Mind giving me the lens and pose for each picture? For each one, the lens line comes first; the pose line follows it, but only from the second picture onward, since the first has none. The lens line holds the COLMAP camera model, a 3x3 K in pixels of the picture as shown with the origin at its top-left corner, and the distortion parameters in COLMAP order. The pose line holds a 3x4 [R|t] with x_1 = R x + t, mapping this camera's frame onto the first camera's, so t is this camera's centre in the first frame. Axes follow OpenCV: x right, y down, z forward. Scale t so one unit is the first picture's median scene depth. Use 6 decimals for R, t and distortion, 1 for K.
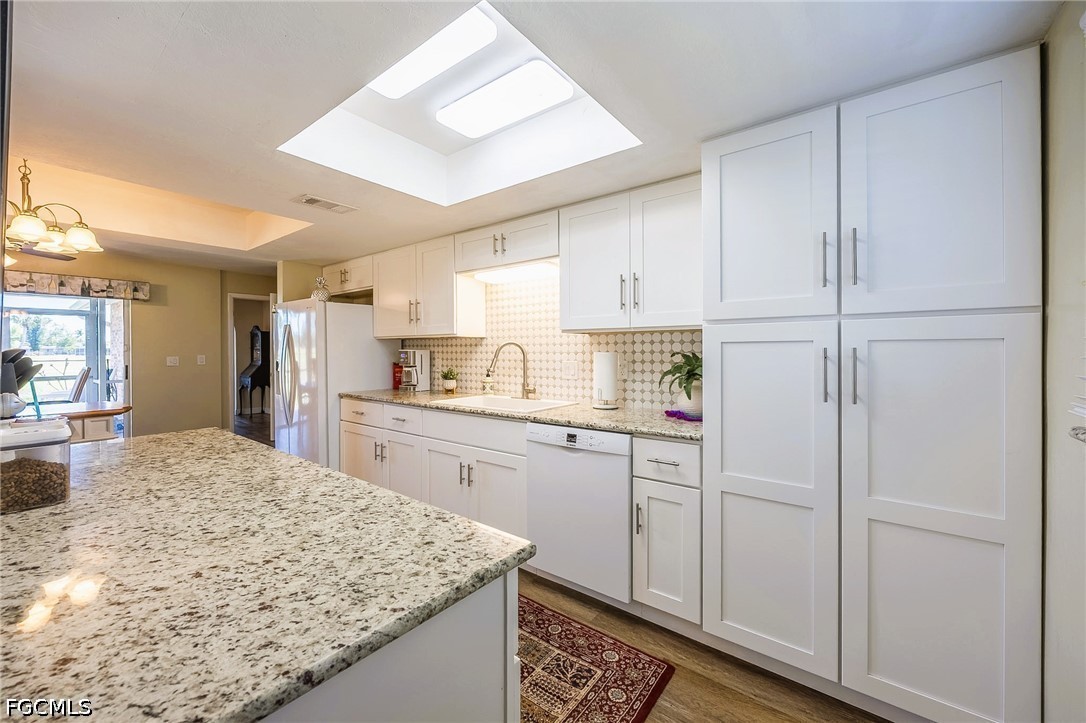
lens RADIAL K [[422.0, 0, 544.8], [0, 422.0, 346.2], [0, 0, 1]] dist [-0.001203, -0.000240]
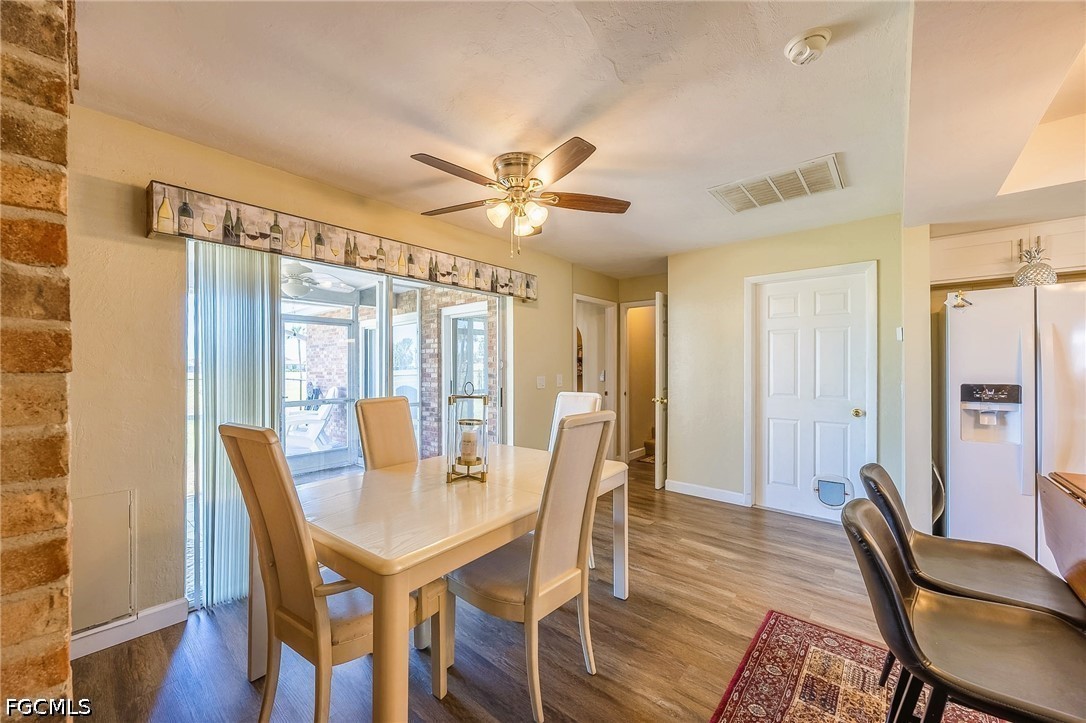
lens RADIAL K [[418.6, 0, 535.3], [0, 418.6, 365.3], [0, 0, 1]] dist [-0.002184, -0.000117]
pose [[0.998366, 0.001236, -0.057125, -1.556637], [-0.001176, 0.999999, 0.001086, 0.006423], [0.057127, -0.001017, 0.998366, 0.467979]]
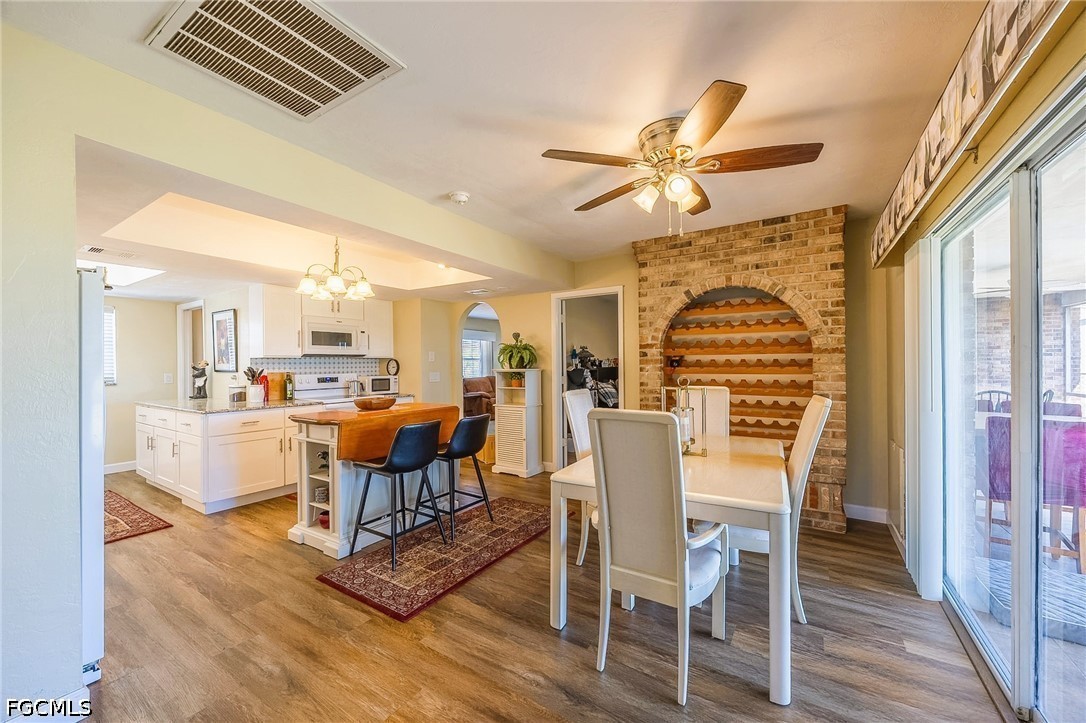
lens RADIAL K [[416.3, 0, 537.7], [0, 416.3, 365.6], [0, 0, 1]] dist [-0.020259, 0.000119]
pose [[-0.996457, 0.010773, -0.083407, -1.362215], [0.011230, 0.999924, -0.005008, 0.017025], [0.083347, -0.005927, -0.996503, 1.881832]]
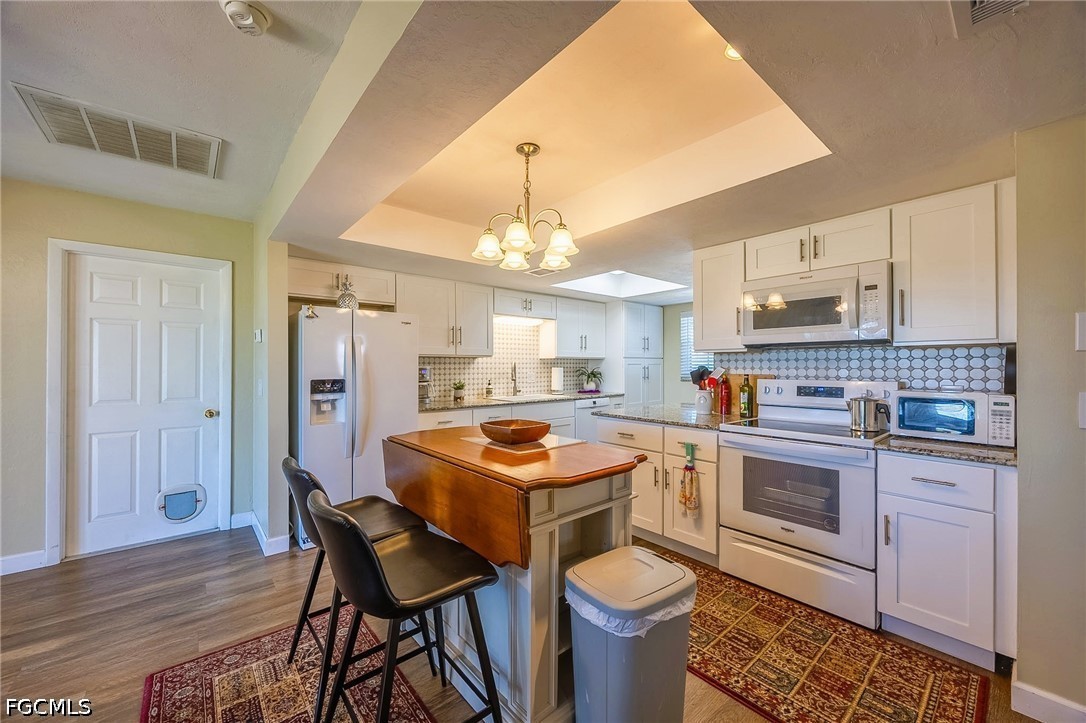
lens RADIAL K [[411.4, 0, 539.6], [0, 411.4, 364.9], [0, 0, 1]] dist [-0.000466, -0.000112]
pose [[0.205593, 0.004018, 0.978629, -1.629004], [-0.005319, 0.999981, -0.002988, 0.006397], [-0.978623, -0.004591, 0.205611, 0.576376]]
